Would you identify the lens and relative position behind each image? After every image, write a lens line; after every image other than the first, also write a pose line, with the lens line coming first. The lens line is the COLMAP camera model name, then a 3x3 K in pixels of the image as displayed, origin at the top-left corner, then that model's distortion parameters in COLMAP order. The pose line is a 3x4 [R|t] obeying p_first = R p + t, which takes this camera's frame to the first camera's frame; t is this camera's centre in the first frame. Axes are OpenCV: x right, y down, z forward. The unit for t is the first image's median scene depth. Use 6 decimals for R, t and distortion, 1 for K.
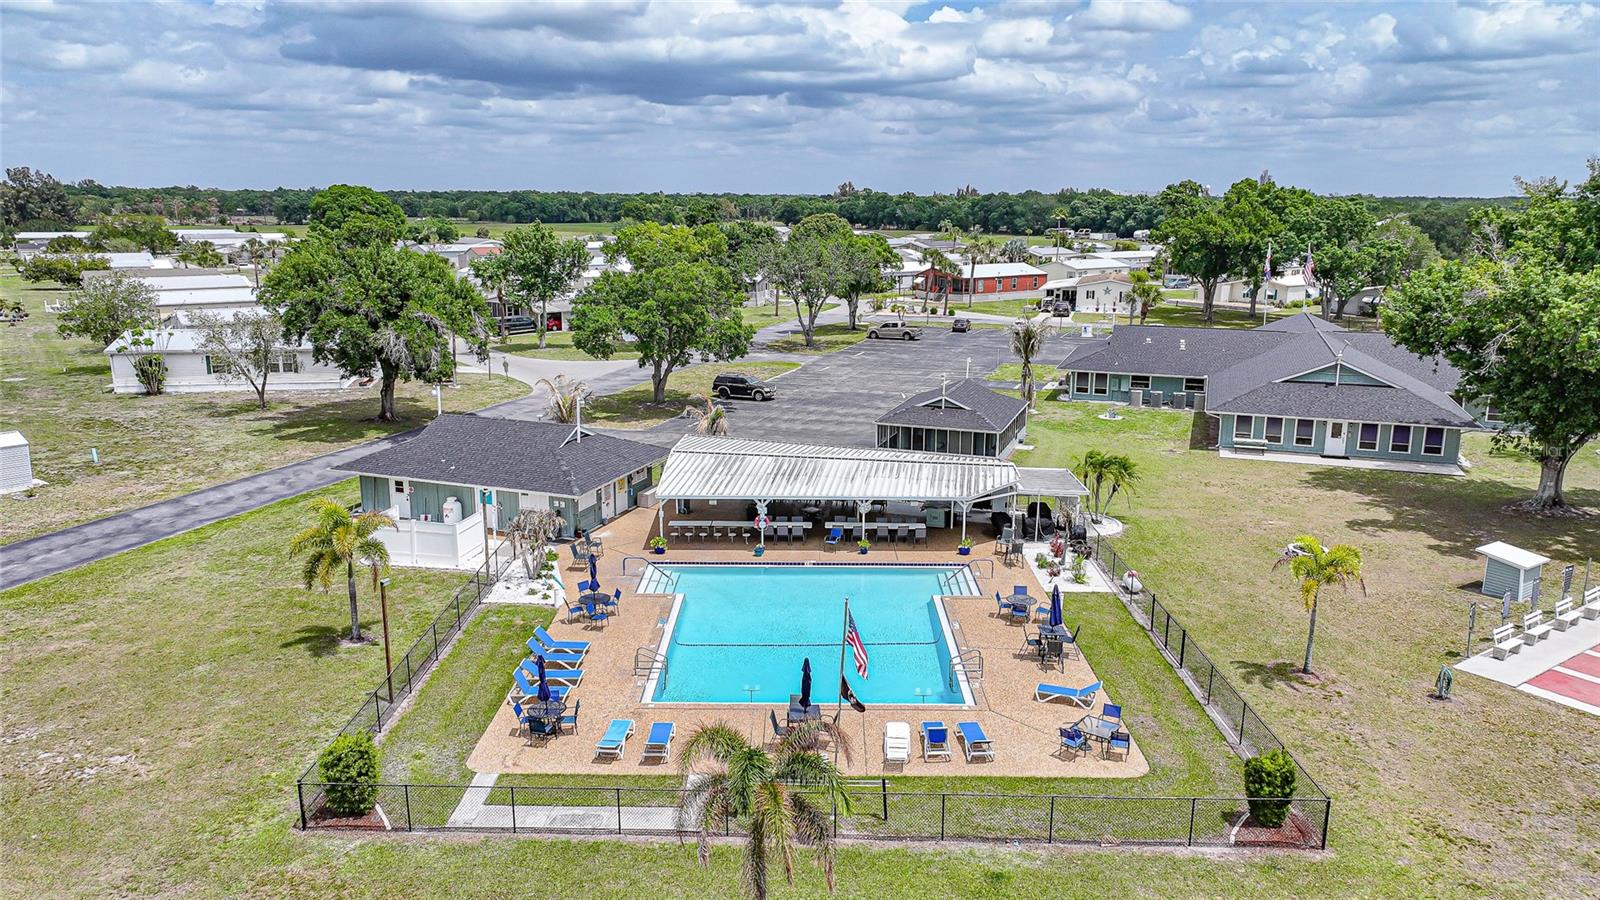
lens RADIAL K [[1112.0, 0, 811.3], [0, 1112.0, 456.5], [0, 0, 1]] dist [-0.003561, 0.018332]
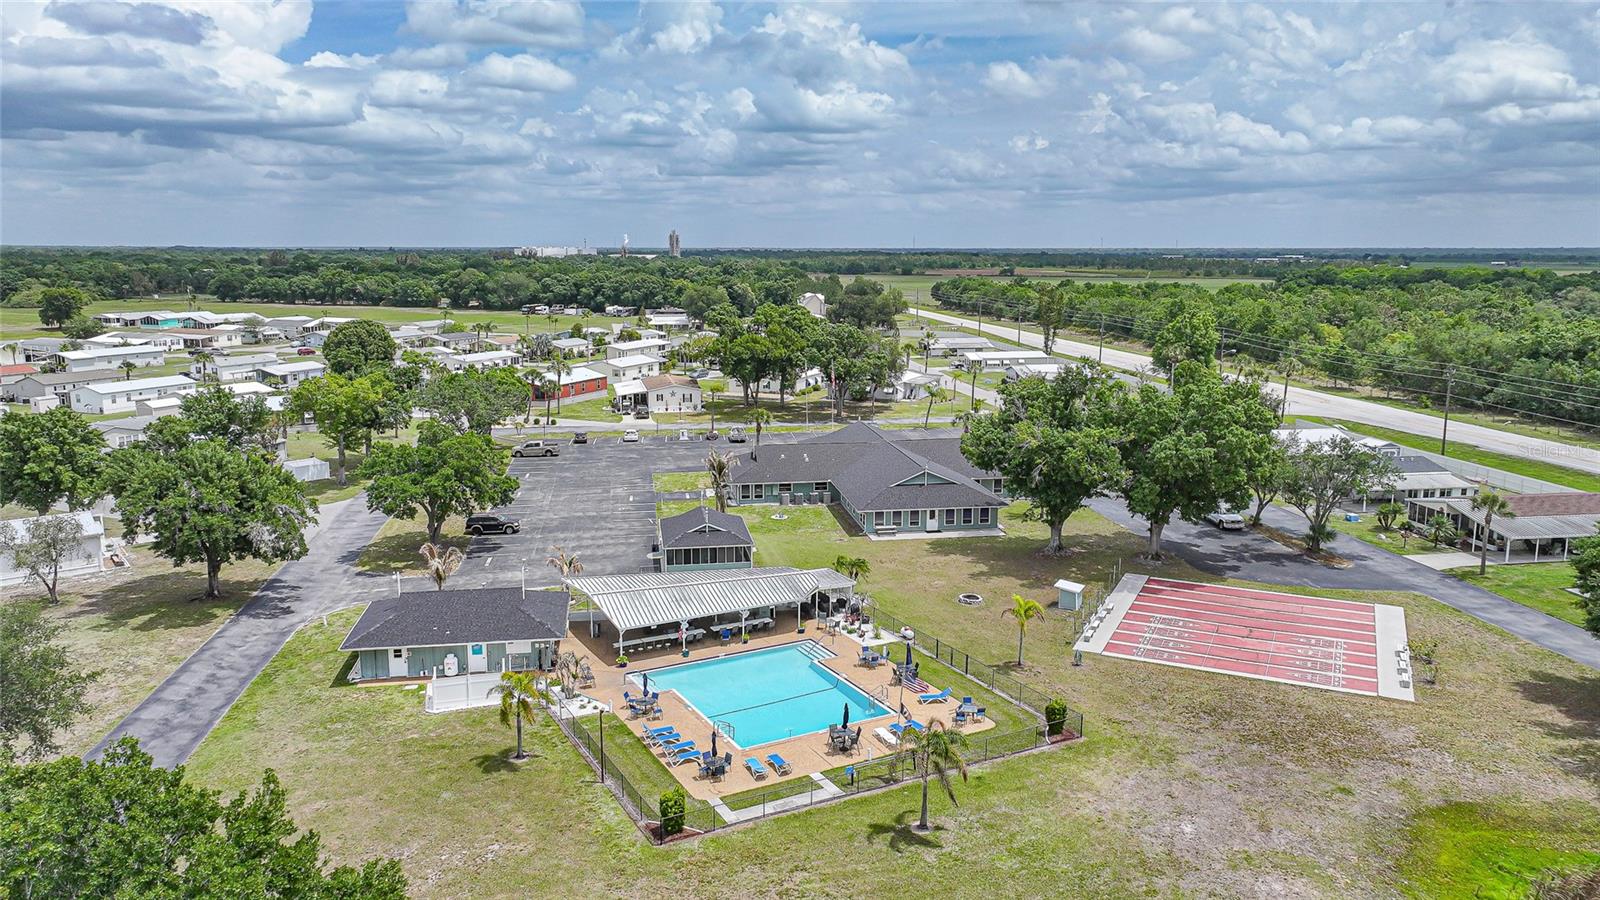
lens RADIAL K [[1112.0, 0, 812.5], [0, 1112.0, 440.2], [0, 0, 1]] dist [-0.003561, 0.018332]
pose [[0.871881, -0.083991, 0.482461, -0.586690], [0.111149, 0.993411, -0.027923, -0.139209], [-0.476937, 0.077971, 0.875472, -0.433316]]
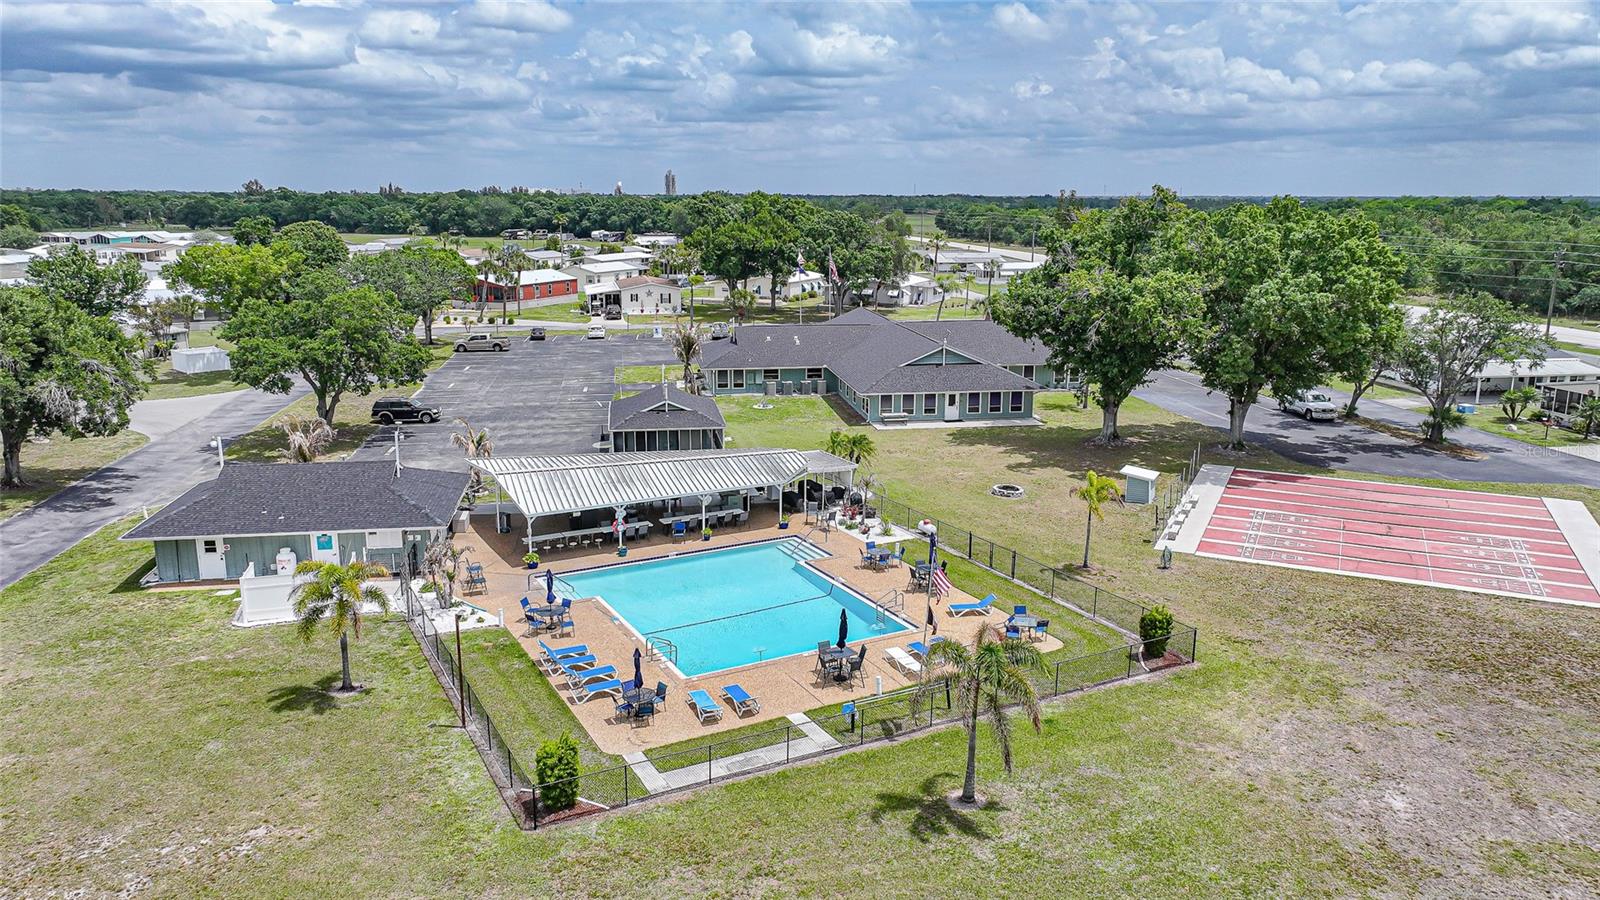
lens RADIAL K [[1112.0, 0, 807.9], [0, 1112.0, 454.7], [0, 0, 1]] dist [-0.003561, 0.018332]
pose [[0.873958, -0.110628, 0.473243, -0.384512], [0.110088, 0.993500, 0.028942, -0.021819], [-0.473369, 0.026804, 0.880456, -0.066115]]
